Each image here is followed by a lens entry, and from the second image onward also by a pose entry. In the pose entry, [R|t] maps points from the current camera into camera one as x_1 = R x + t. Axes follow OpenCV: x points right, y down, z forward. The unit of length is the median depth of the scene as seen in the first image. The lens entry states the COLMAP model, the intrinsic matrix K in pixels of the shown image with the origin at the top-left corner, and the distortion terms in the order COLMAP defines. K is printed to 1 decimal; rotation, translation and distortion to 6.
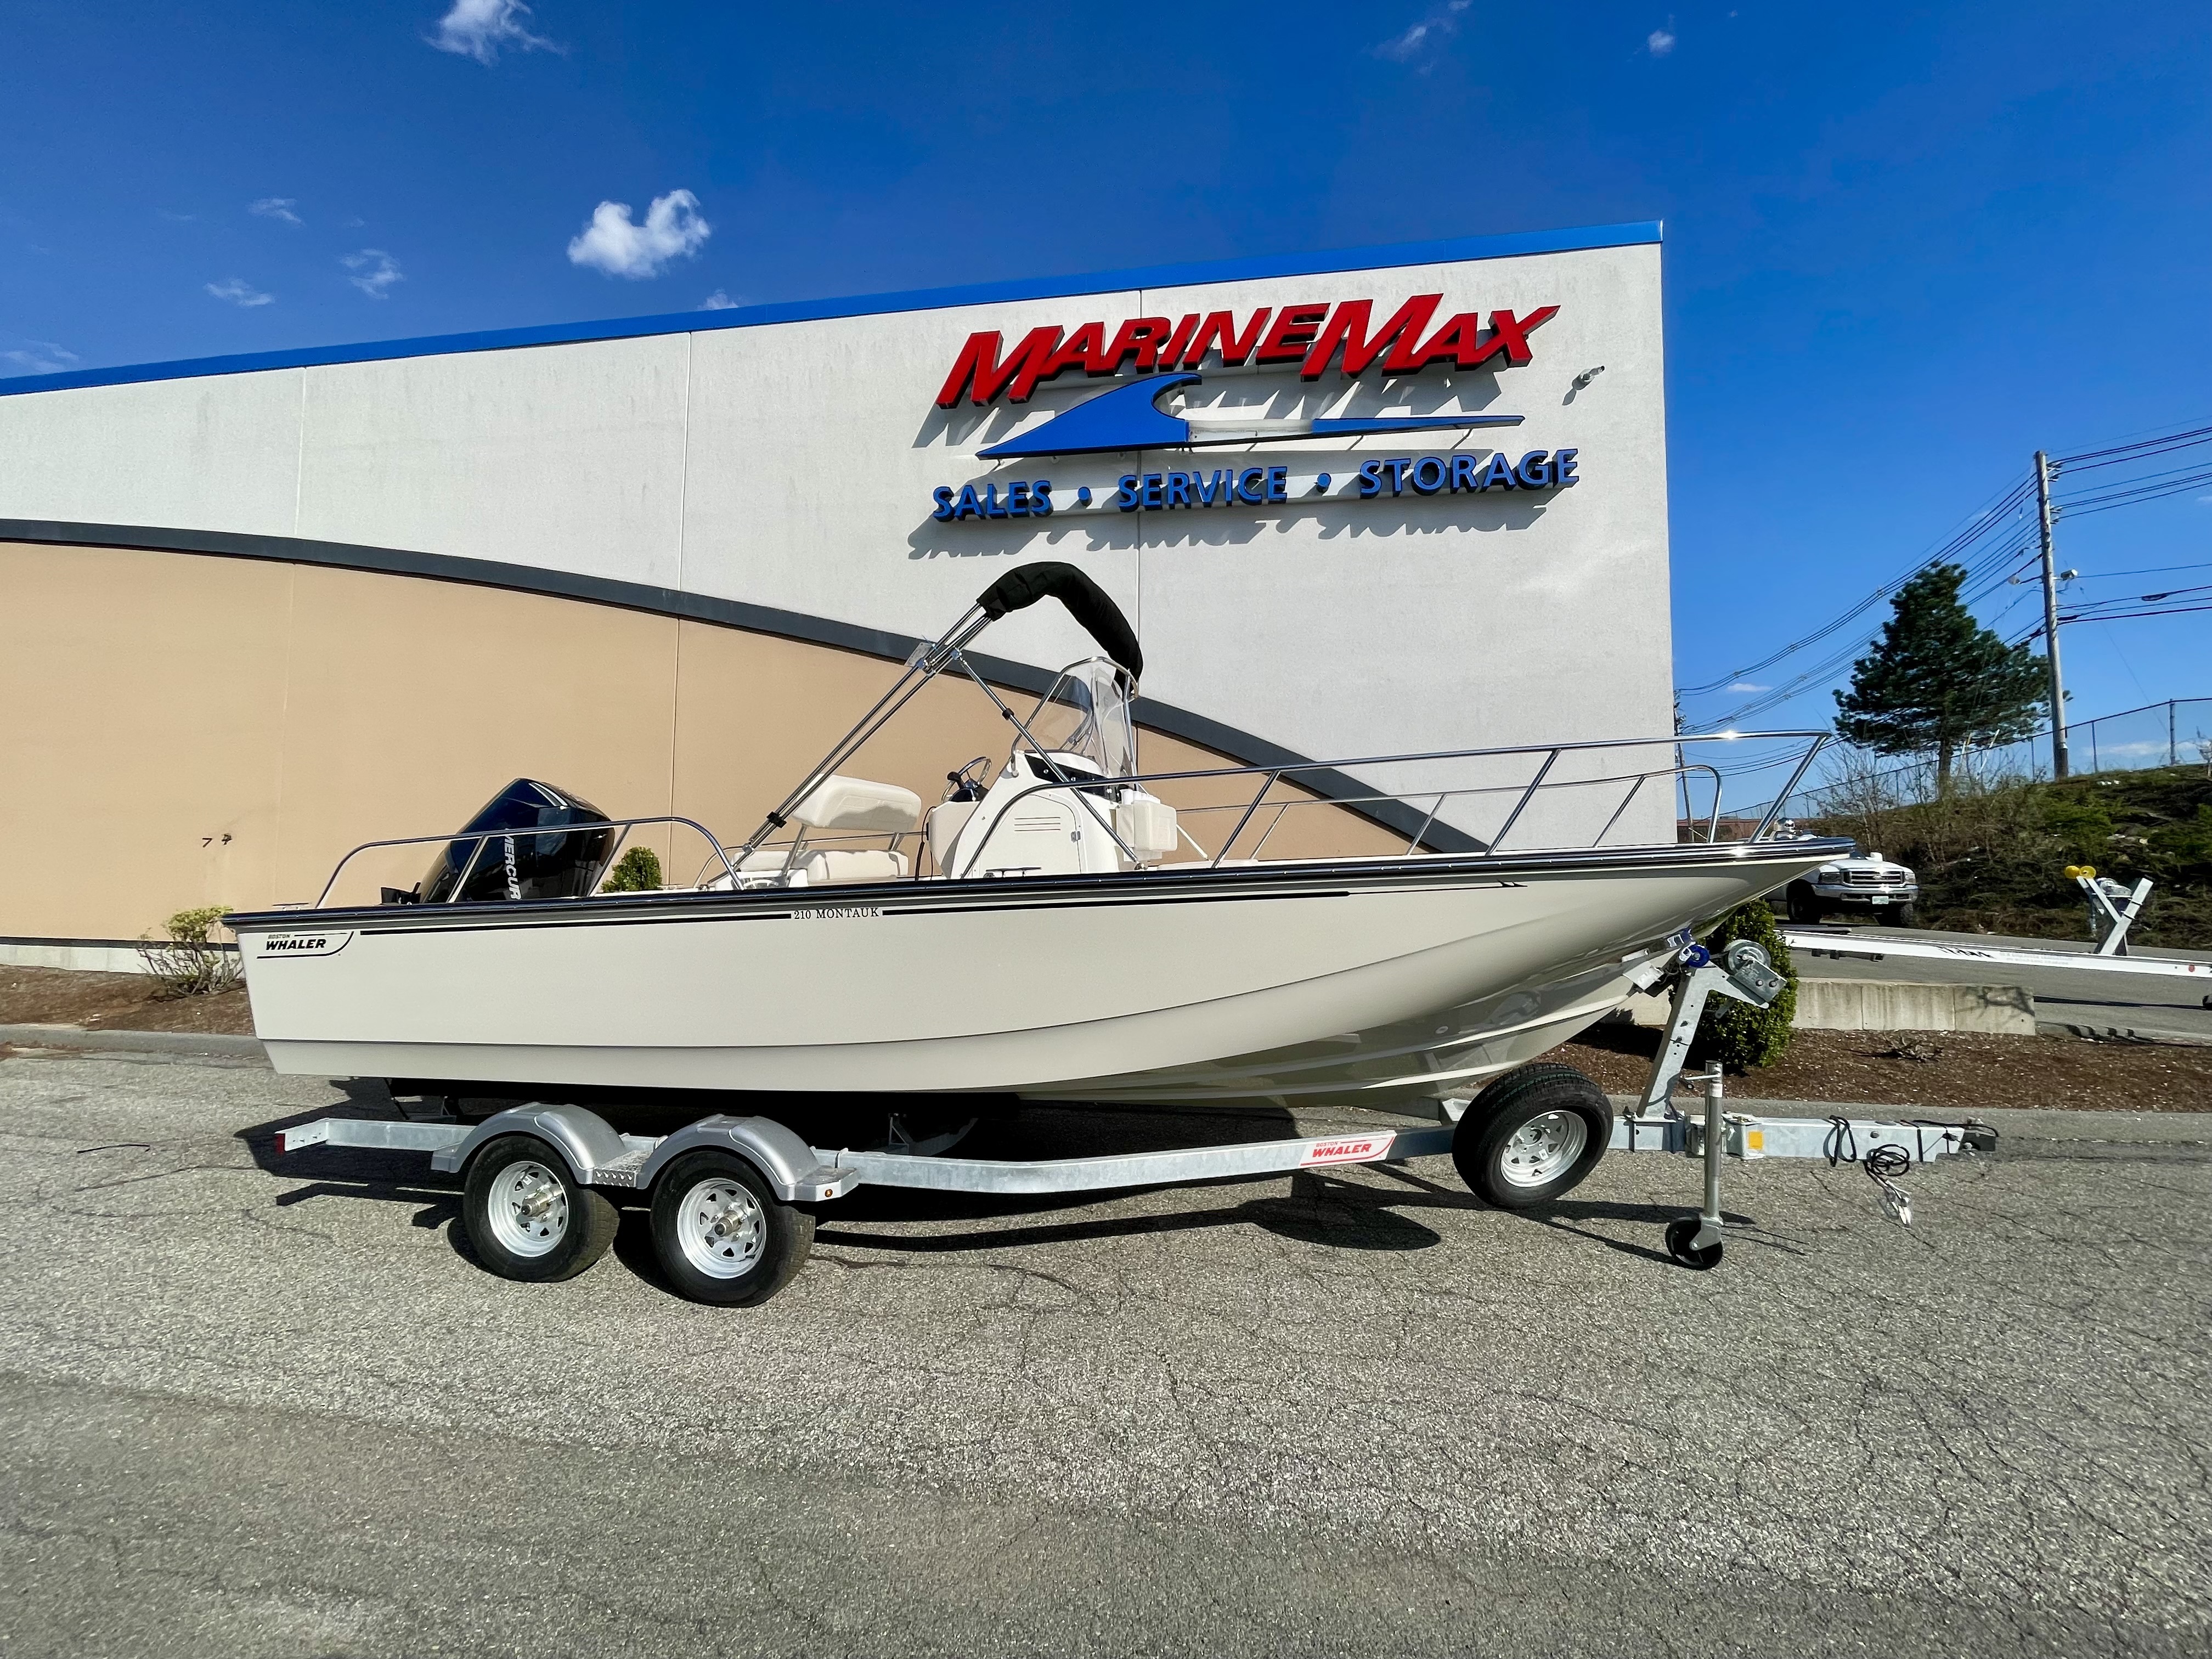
lens RADIAL K [[889.9, 0, 1106.0], [0, 889.9, 829.5], [0, 0, 1]] dist [0.018280, -0.006437]
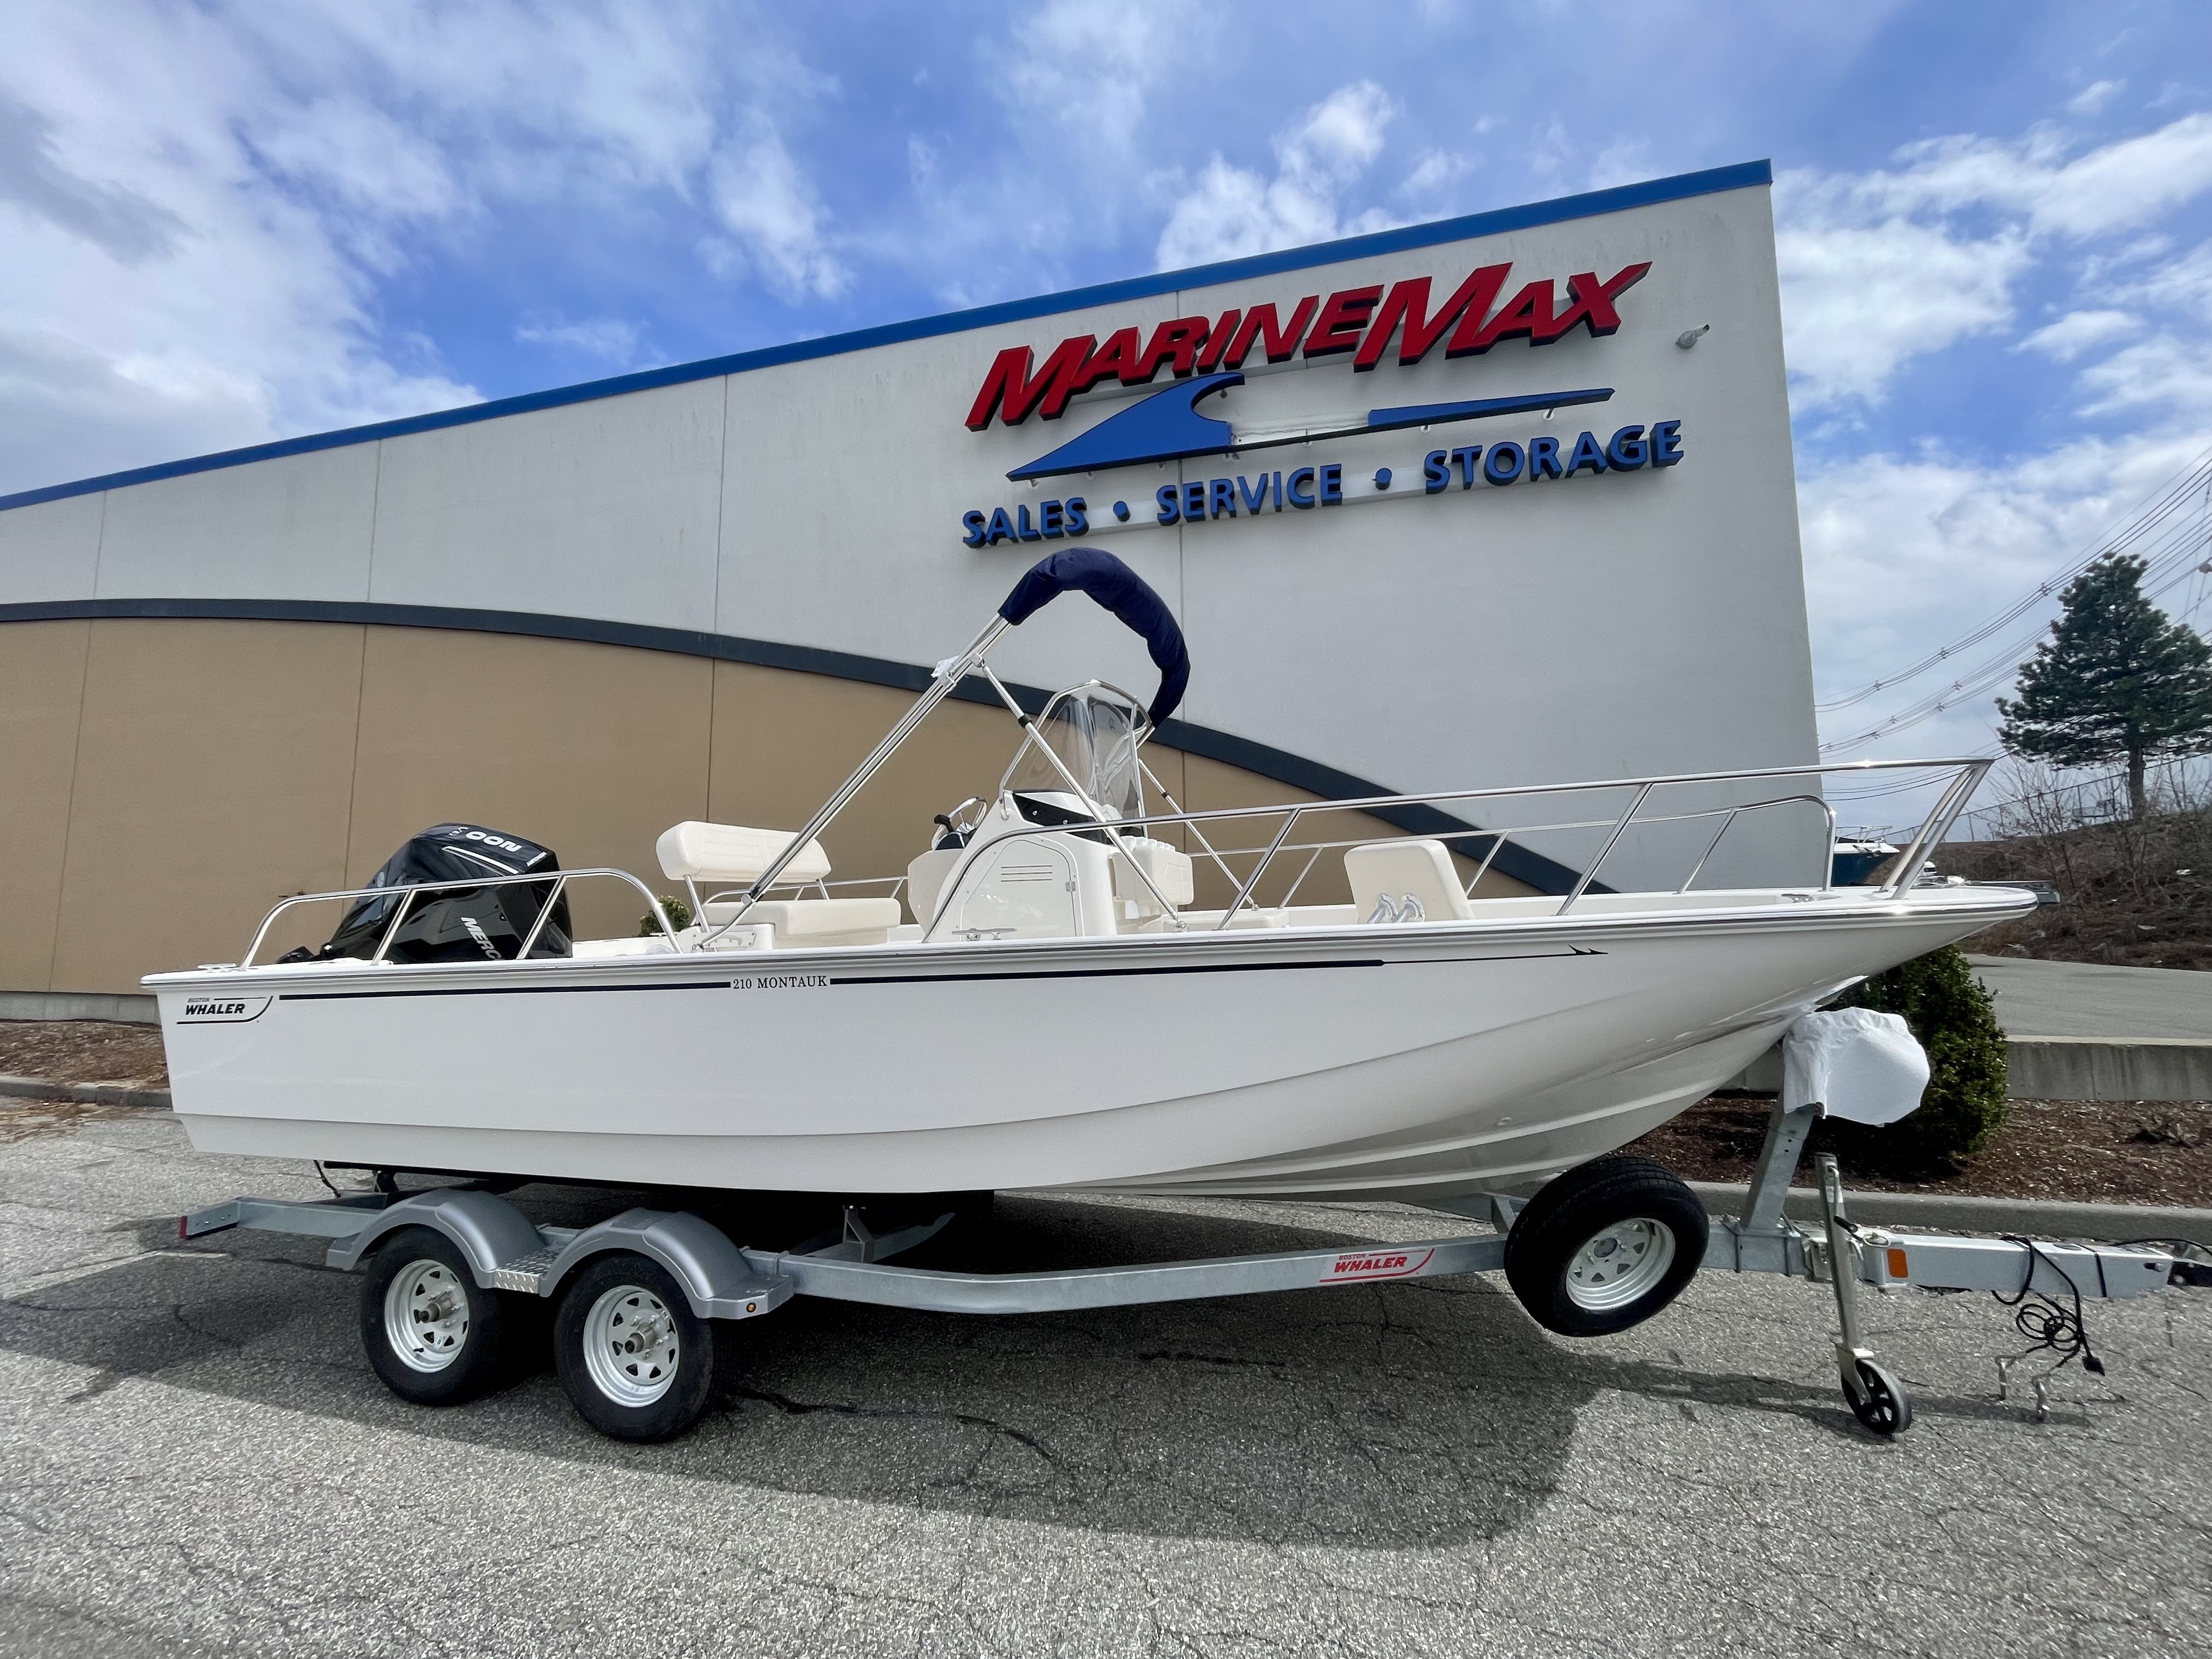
lens RADIAL K [[889.9, 0, 1106.0], [0, 889.9, 829.5], [0, 0, 1]] dist [0.018280, -0.006437]
pose [[0.994700, -0.024753, -0.099794, 0.045495], [0.020190, 0.998715, -0.046474, 0.000872], [0.100817, 0.044212, 0.993922, 0.089665]]
